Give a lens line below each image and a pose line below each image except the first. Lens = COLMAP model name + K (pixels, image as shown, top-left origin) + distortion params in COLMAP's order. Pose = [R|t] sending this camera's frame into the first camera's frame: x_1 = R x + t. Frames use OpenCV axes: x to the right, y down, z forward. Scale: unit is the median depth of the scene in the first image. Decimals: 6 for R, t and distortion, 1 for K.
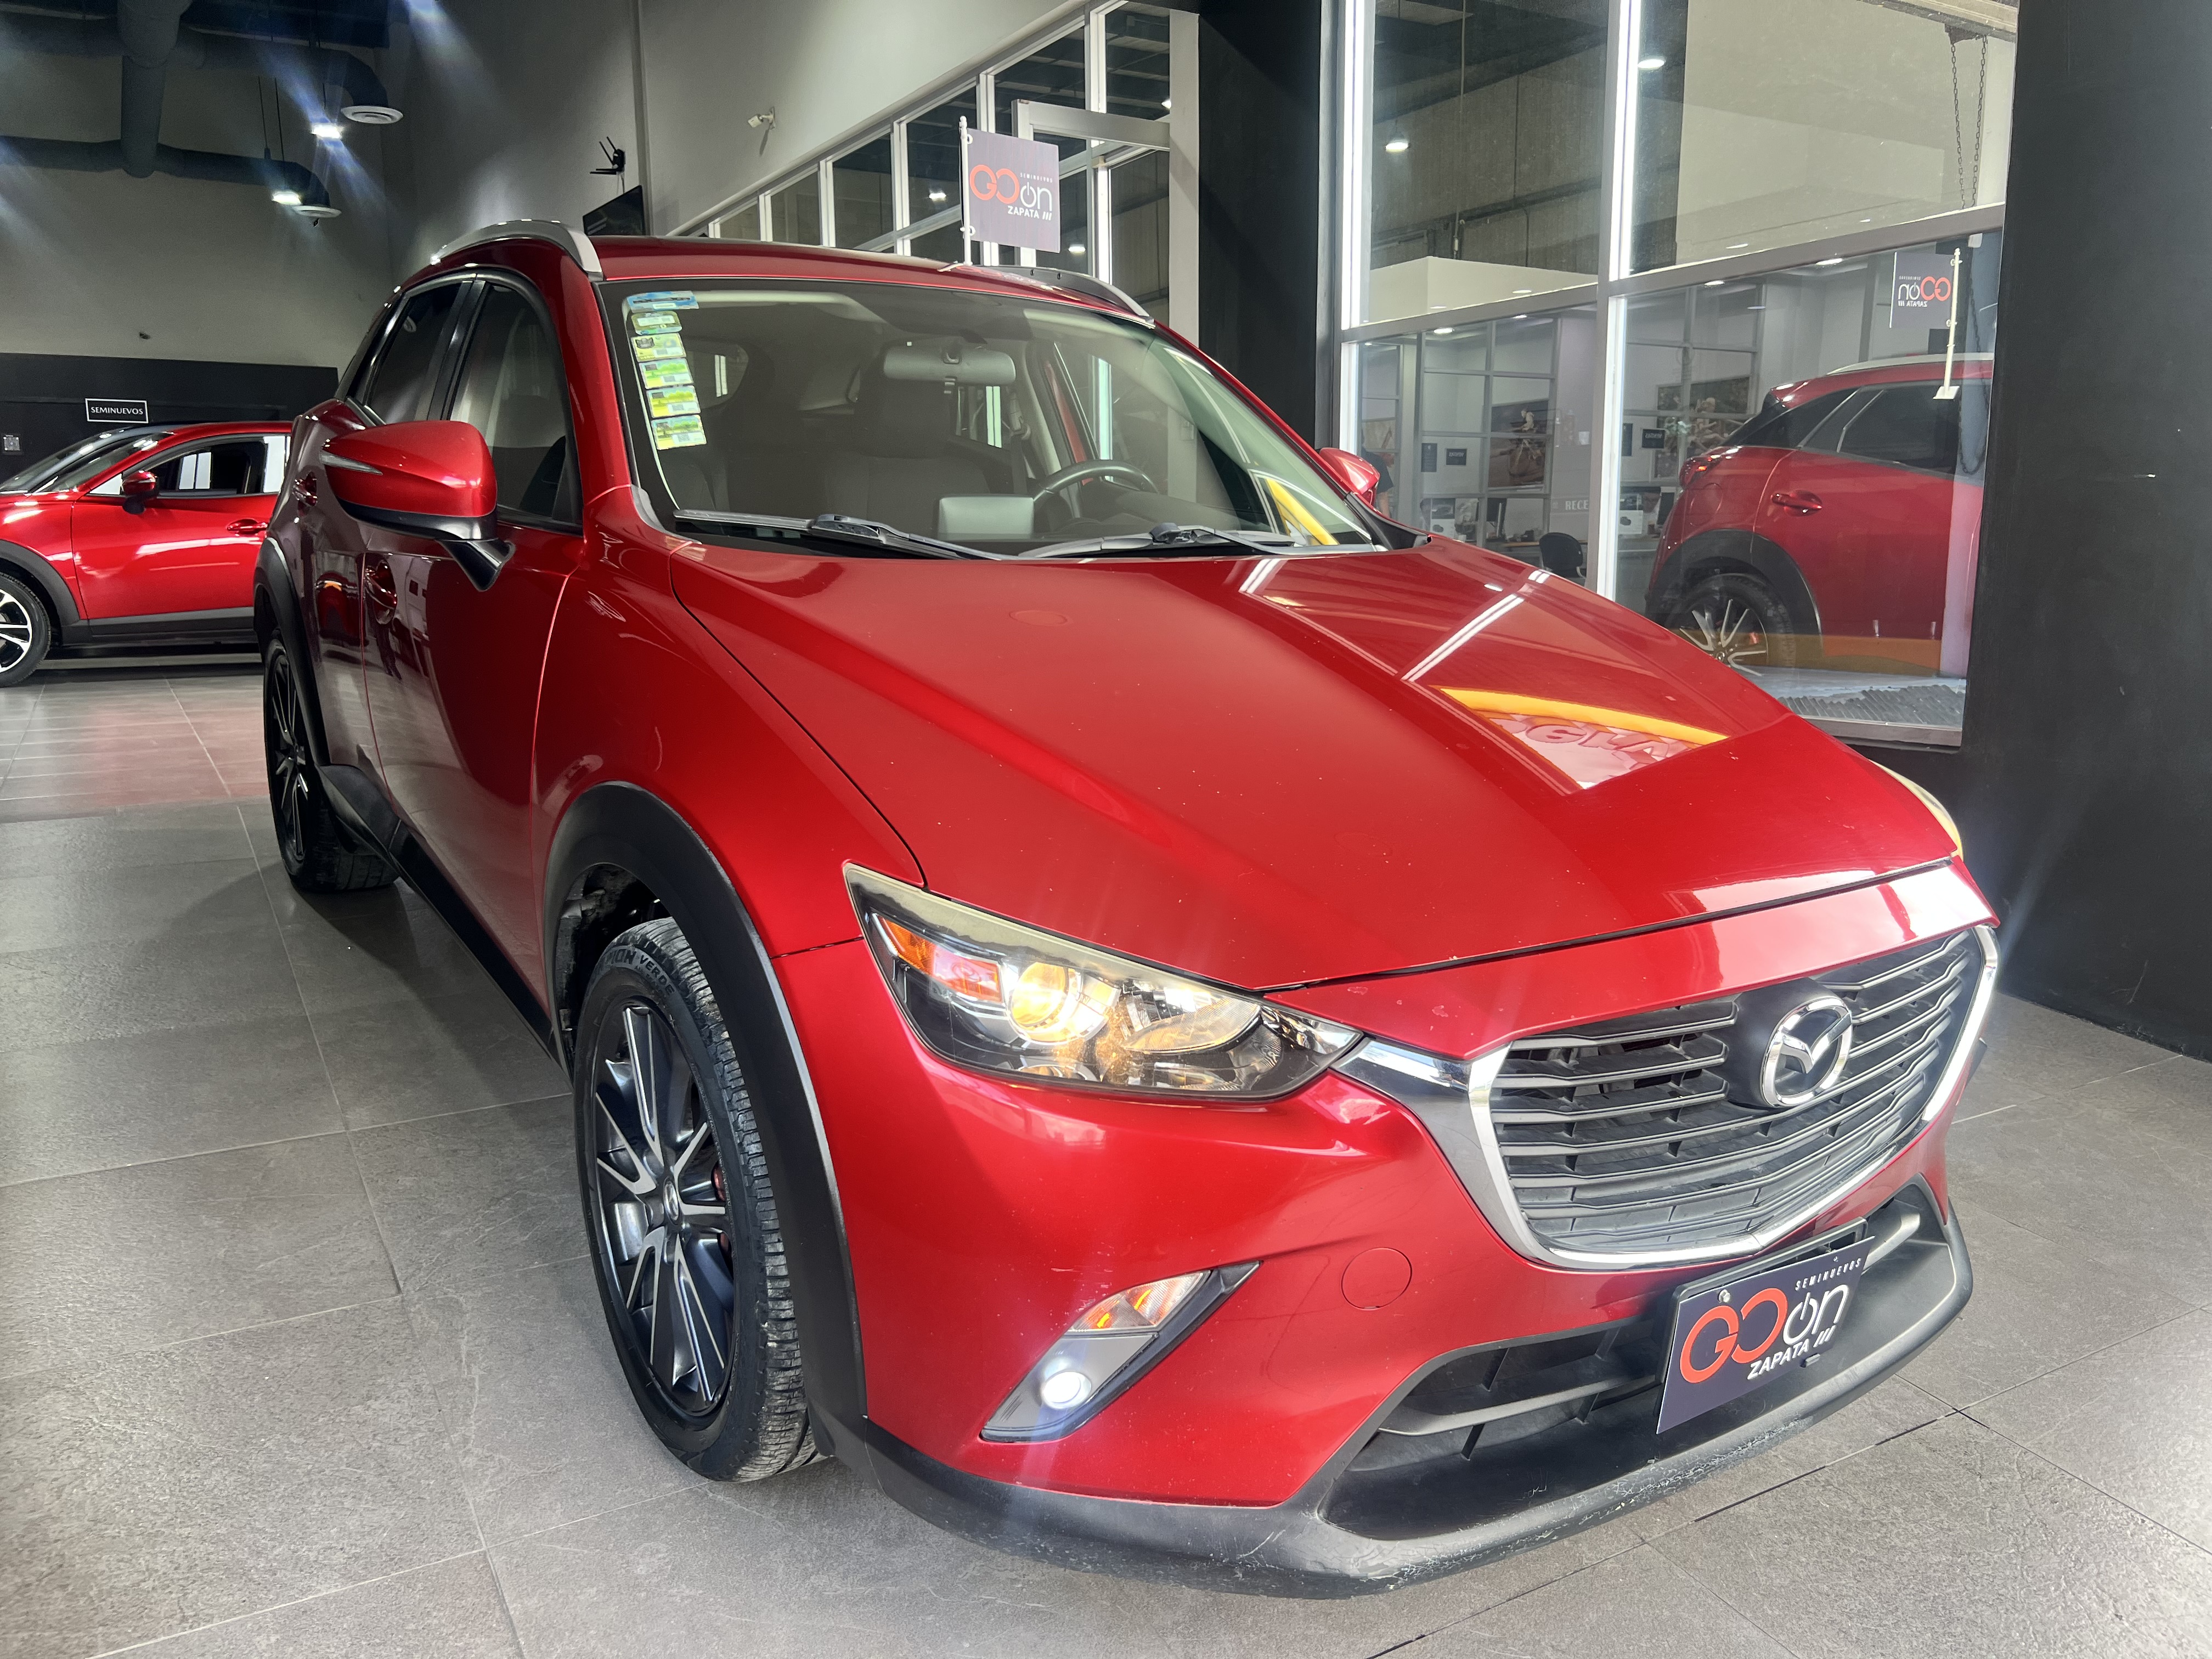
lens RADIAL K [[1672.1, 0, 1106.0], [0, 1672.1, 829.5], [0, 0, 1]] dist [0.041675, -0.045270]
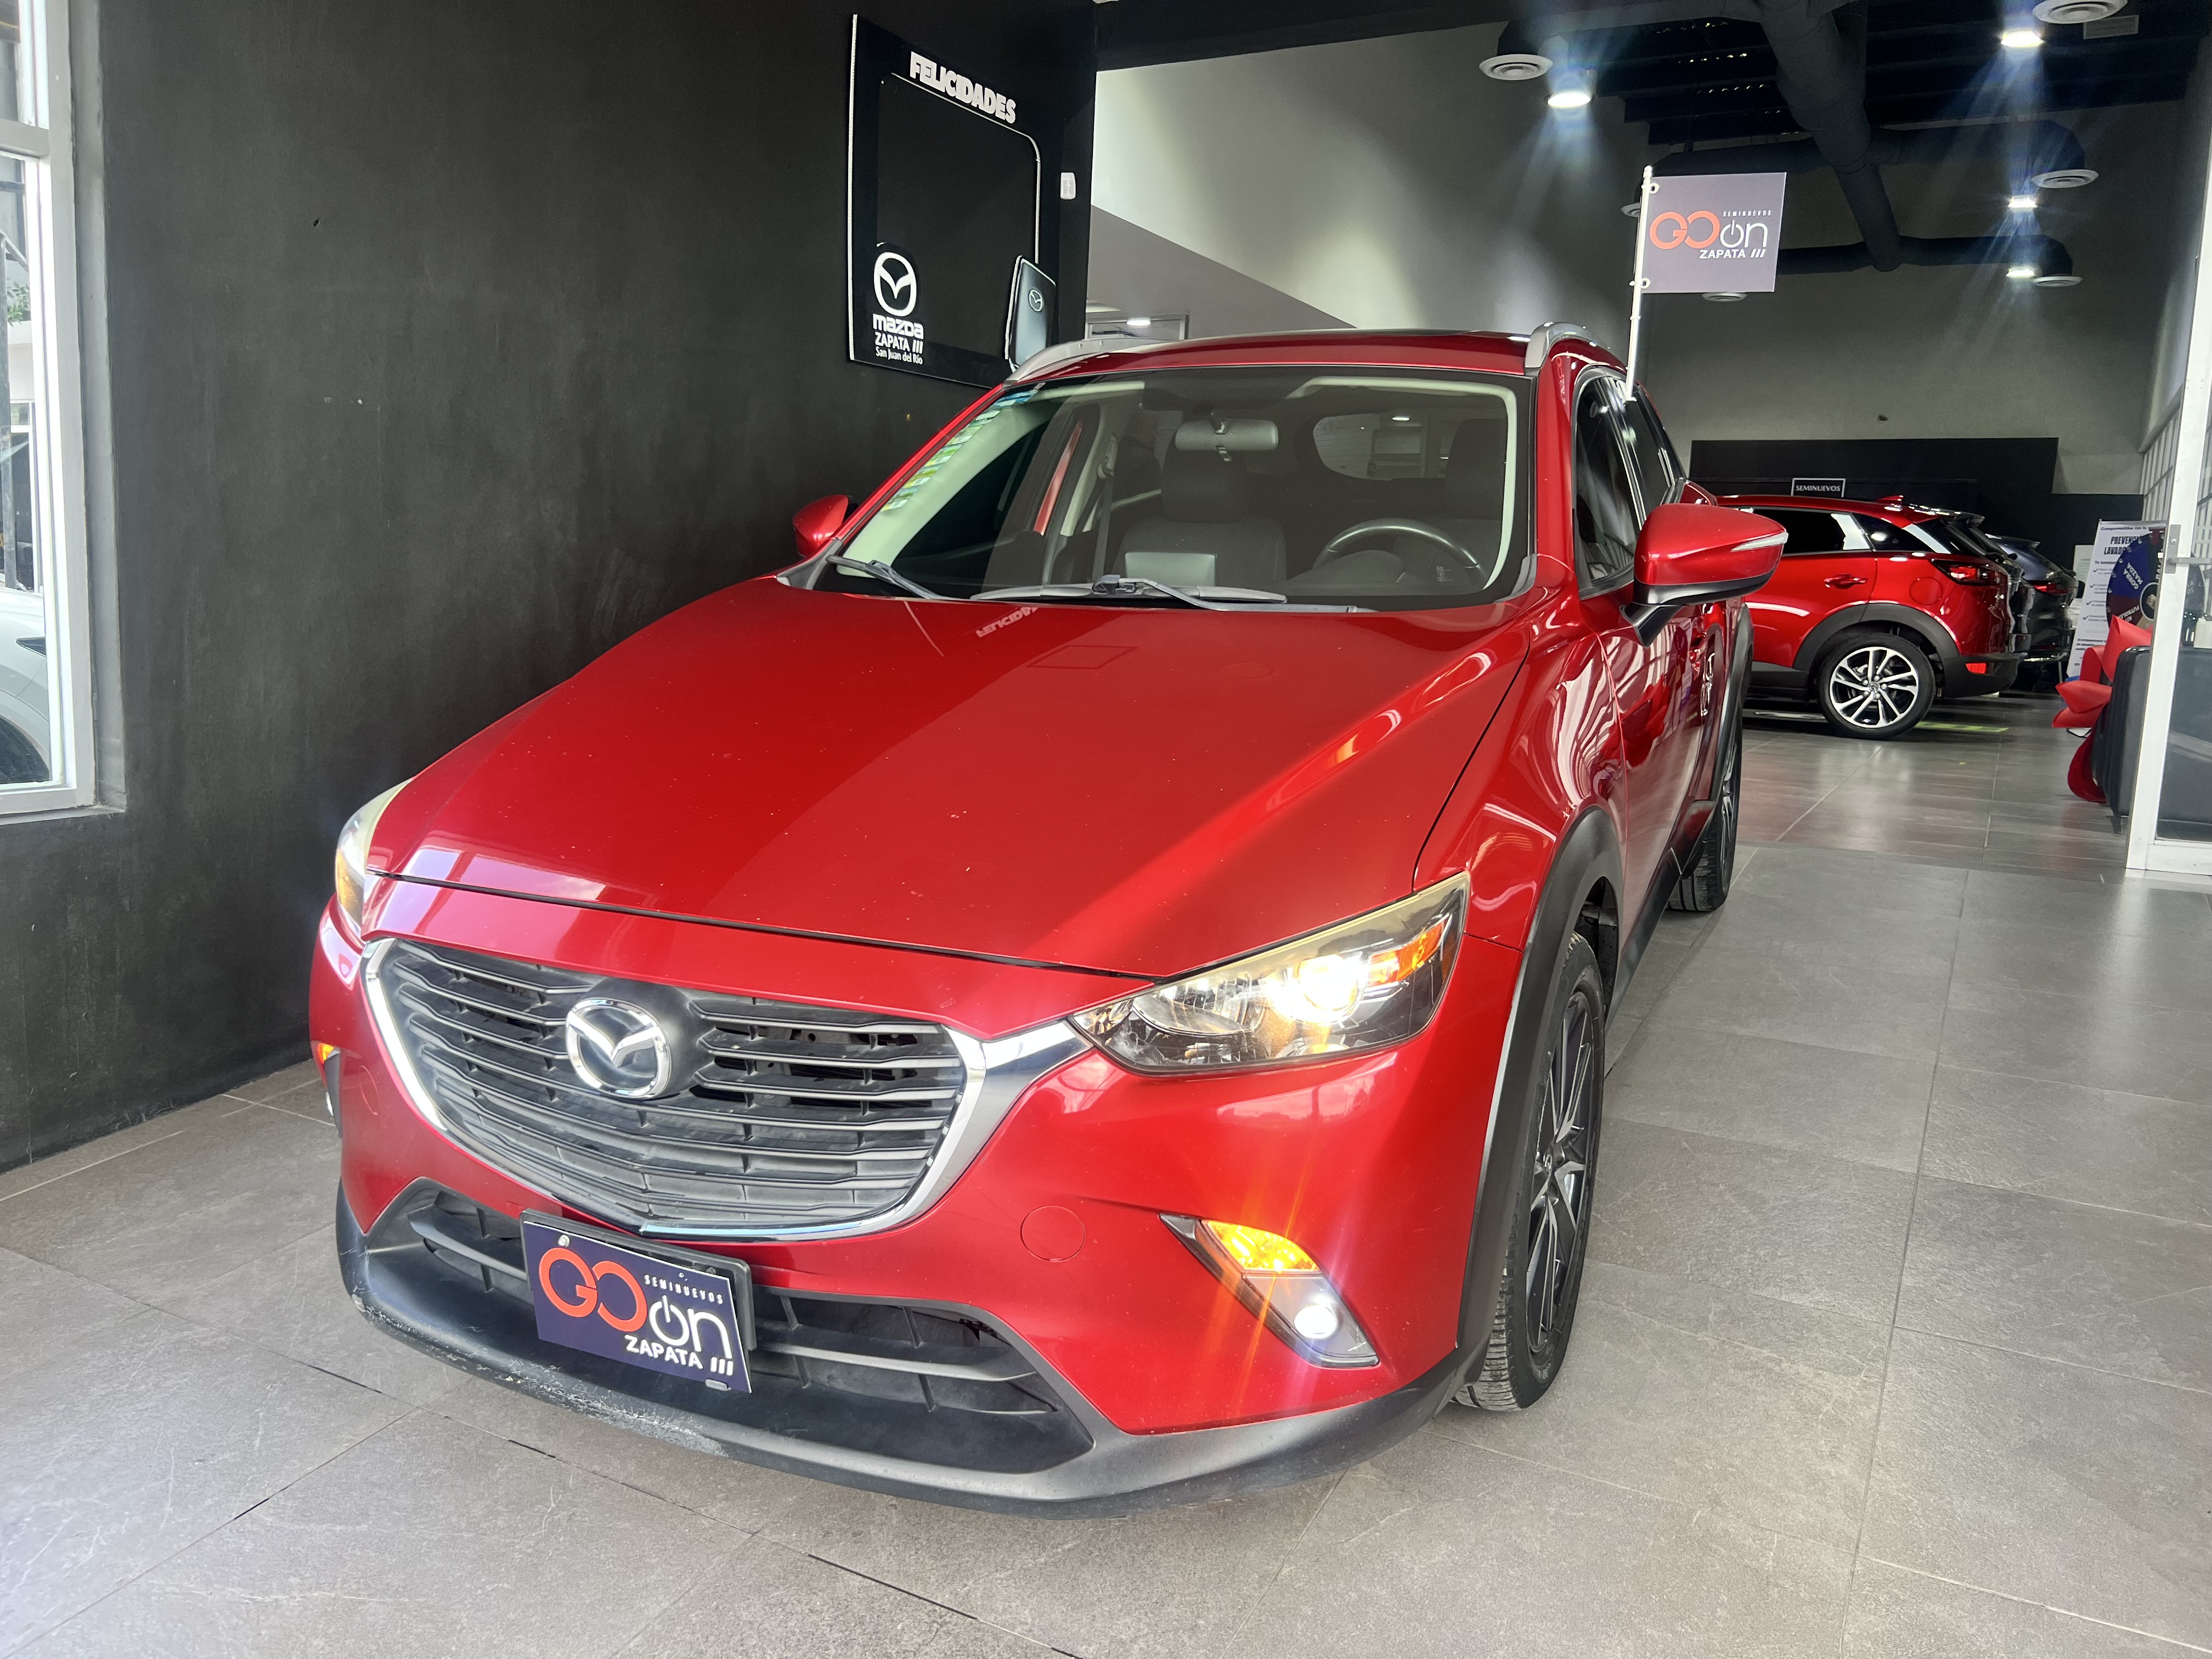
lens RADIAL K [[1672.5, 0, 1101.7], [0, 1672.5, 817.0], [0, 0, 1]] dist [0.056604, -0.071567]
pose [[0.515250, 0.144955, -0.844692, 1.352506], [-0.187292, 0.980815, 0.054069, -0.121038], [0.836325, 0.130345, 0.532514, 0.608824]]
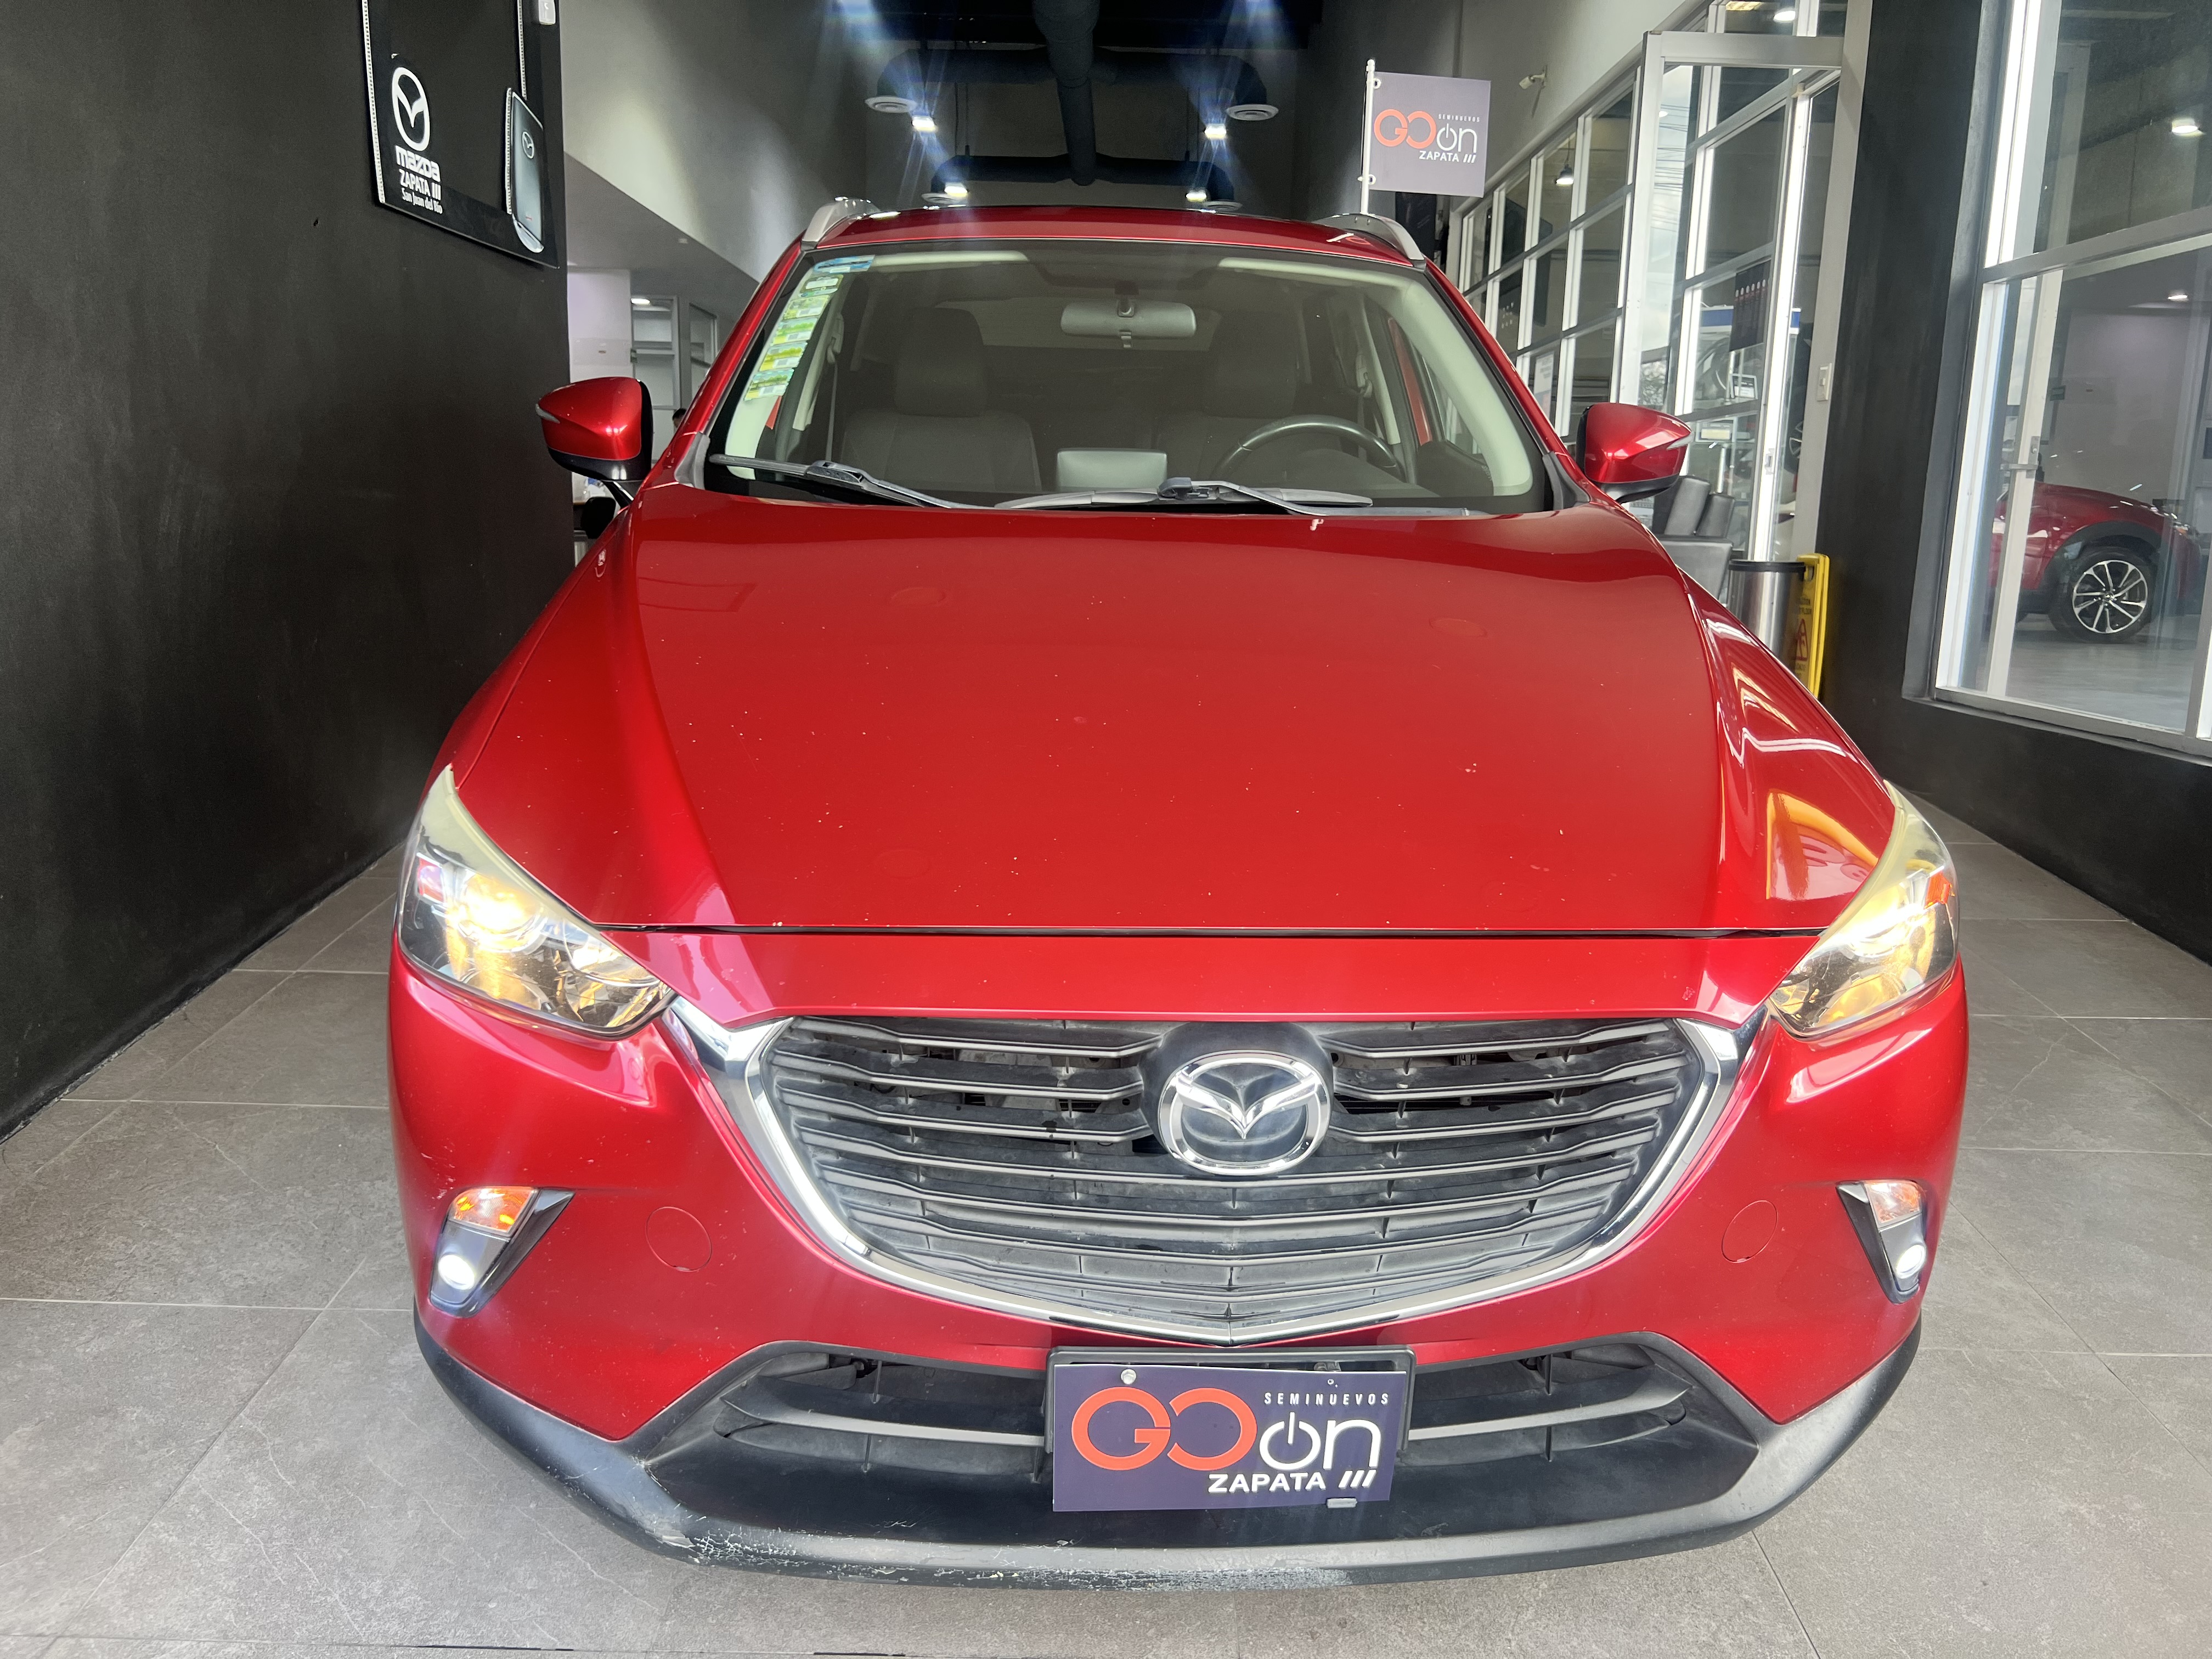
lens RADIAL K [[1681.8, 0, 1111.6], [0, 1681.8, 827.3], [0, 0, 1]] dist [0.033473, -0.038226]
pose [[0.860949, 0.121040, -0.494080, 0.689555], [-0.115726, 0.992415, 0.041467, -0.031780], [0.495352, 0.021477, 0.868427, 0.225750]]
